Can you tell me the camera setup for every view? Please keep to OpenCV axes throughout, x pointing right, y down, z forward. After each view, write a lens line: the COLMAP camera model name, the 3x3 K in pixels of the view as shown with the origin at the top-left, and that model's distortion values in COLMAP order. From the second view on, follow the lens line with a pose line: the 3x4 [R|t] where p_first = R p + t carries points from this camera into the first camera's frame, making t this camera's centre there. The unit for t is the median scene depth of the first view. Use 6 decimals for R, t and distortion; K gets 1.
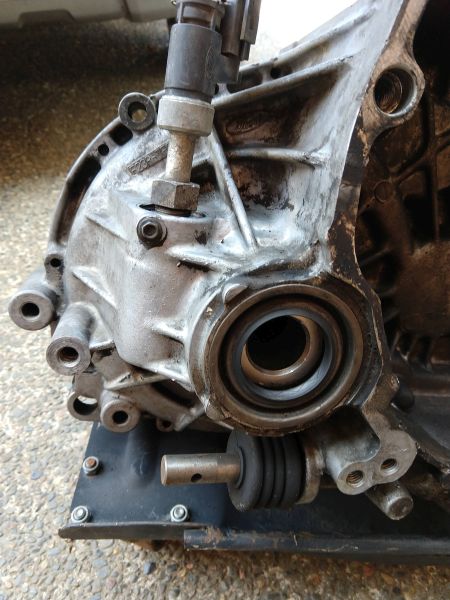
lens RADIAL K [[435.2, 0, 225.4], [0, 435.2, 300.5], [0, 0, 1]] dist [-0.010953, 0.009521]
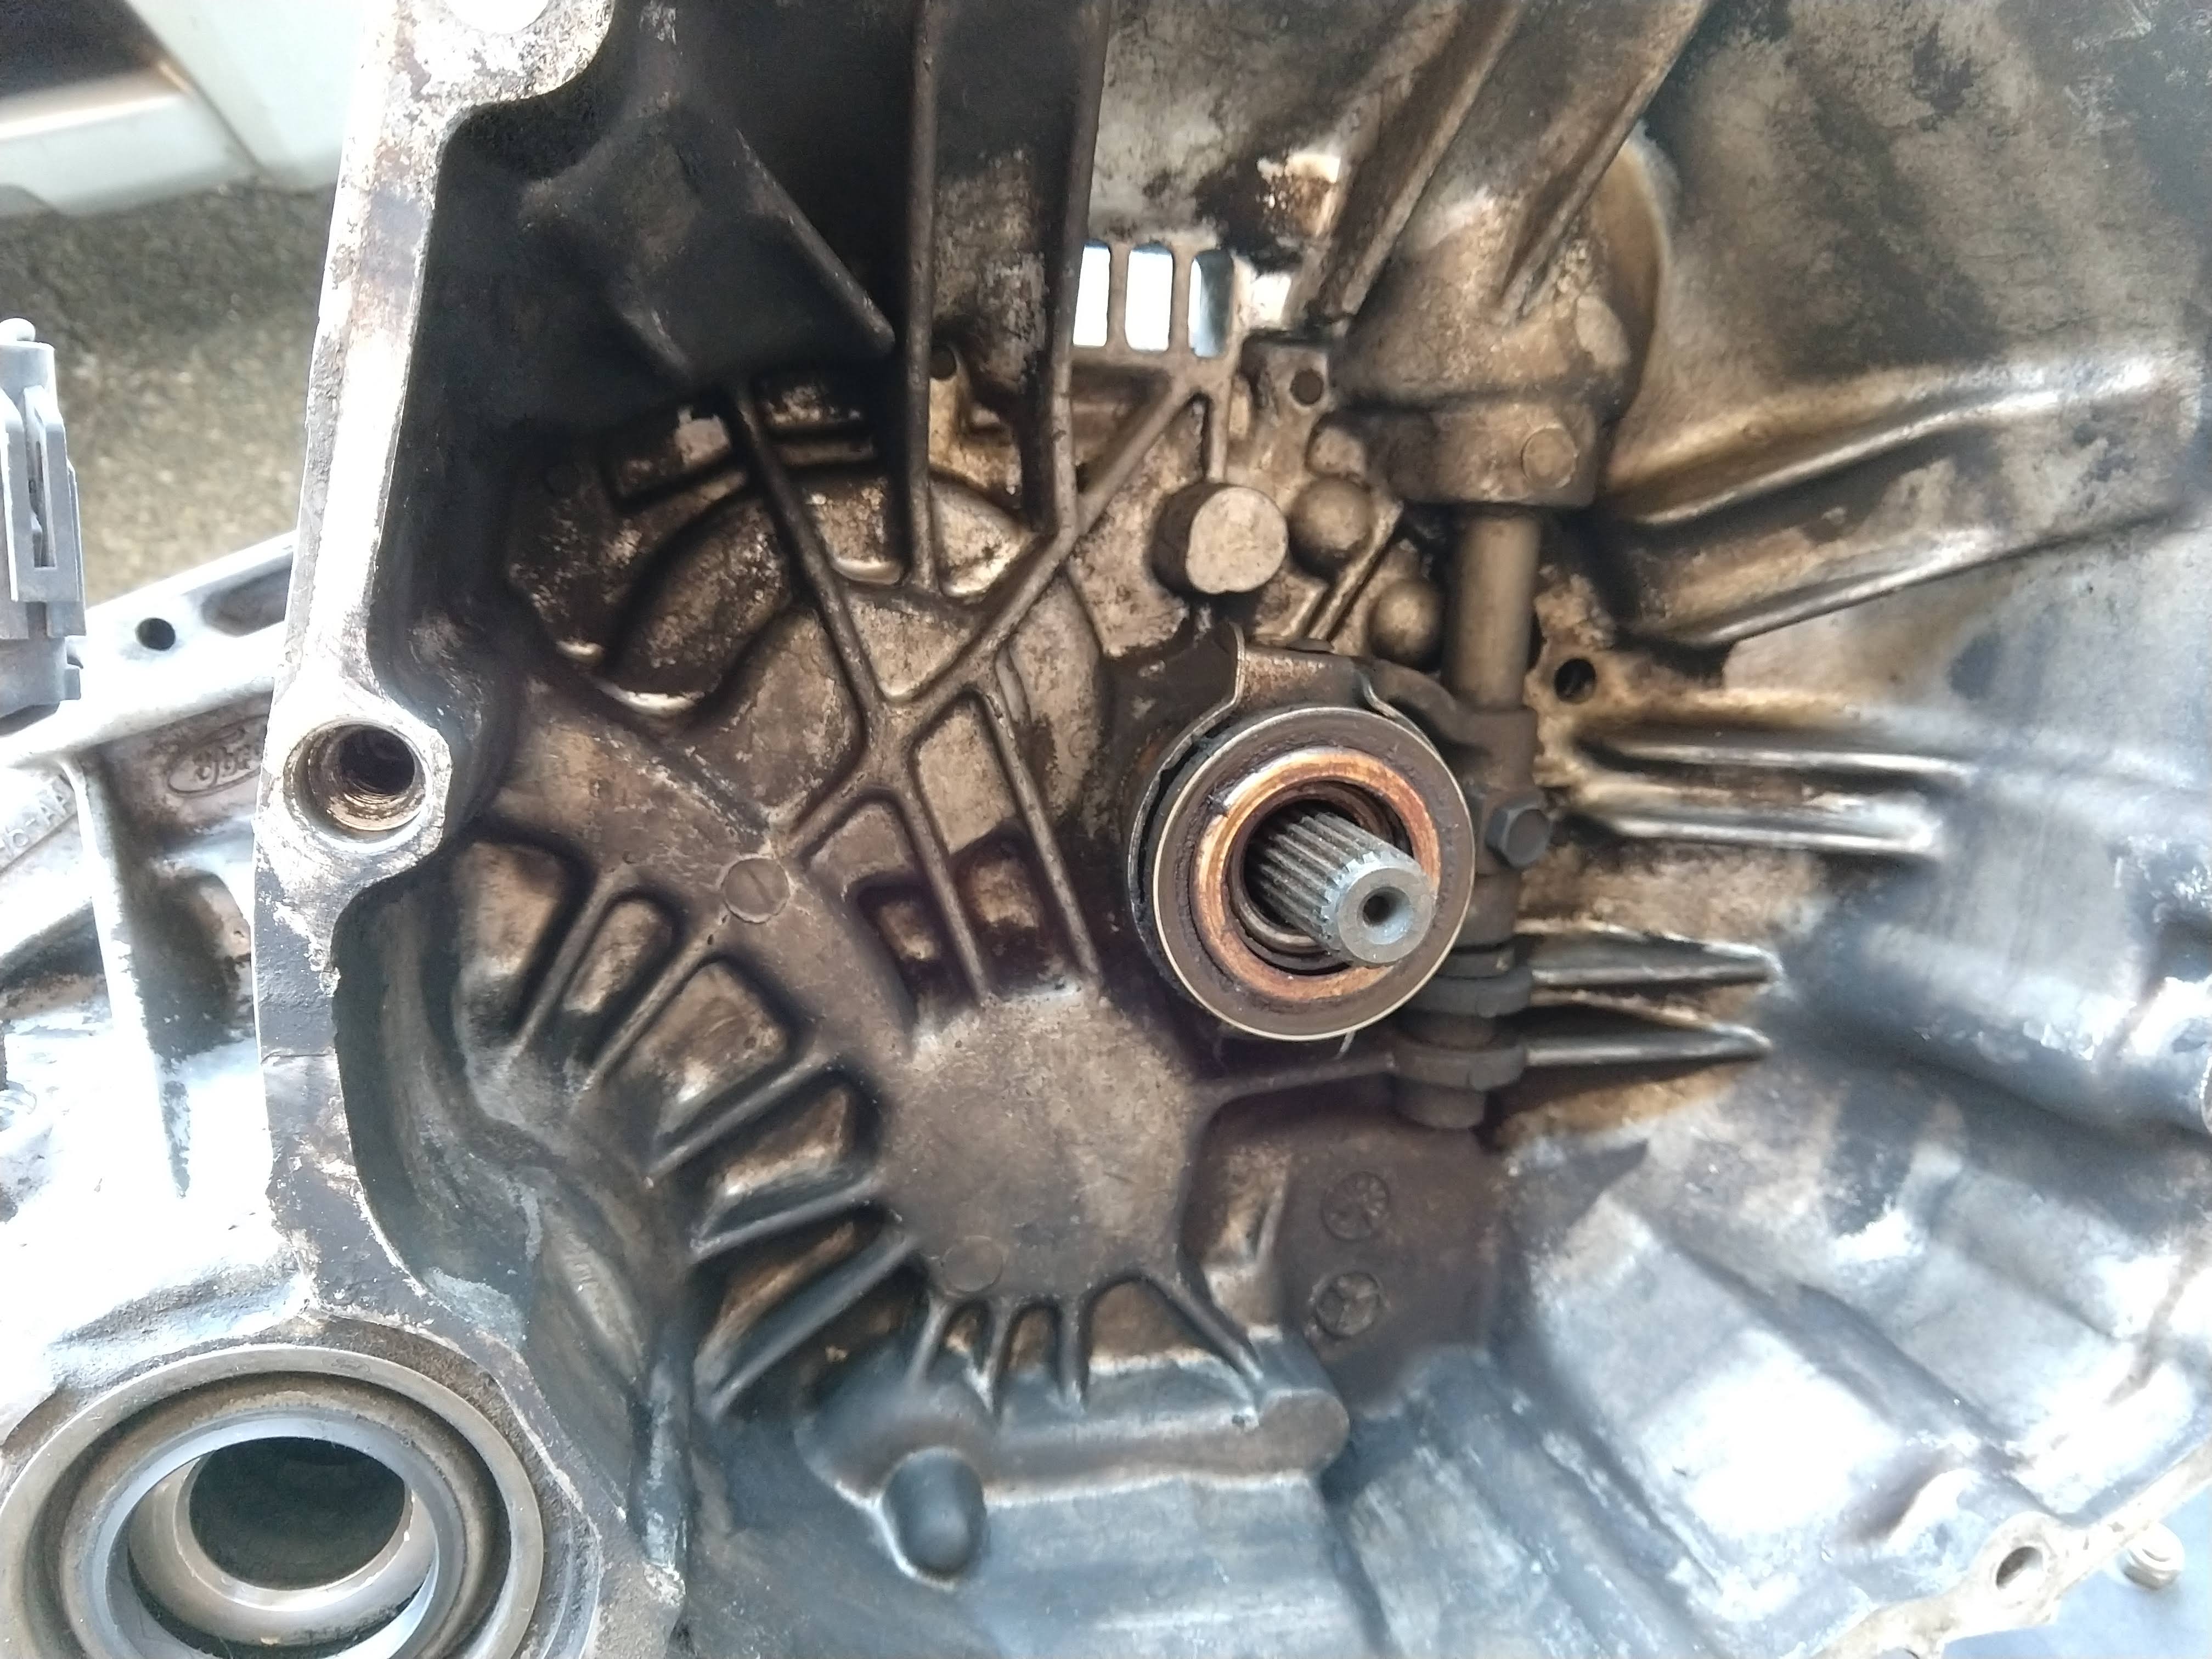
lens RADIAL K [[1604.5, 0, 1105.7], [0, 1604.5, 828.5], [0, 0, 1]] dist [-0.010953, 0.009521]
pose [[0.988199, -0.123392, 0.090759, 0.490002], [0.131298, 0.987517, -0.087010, -0.151789], [-0.078890, 0.097899, 0.992065, -0.165102]]
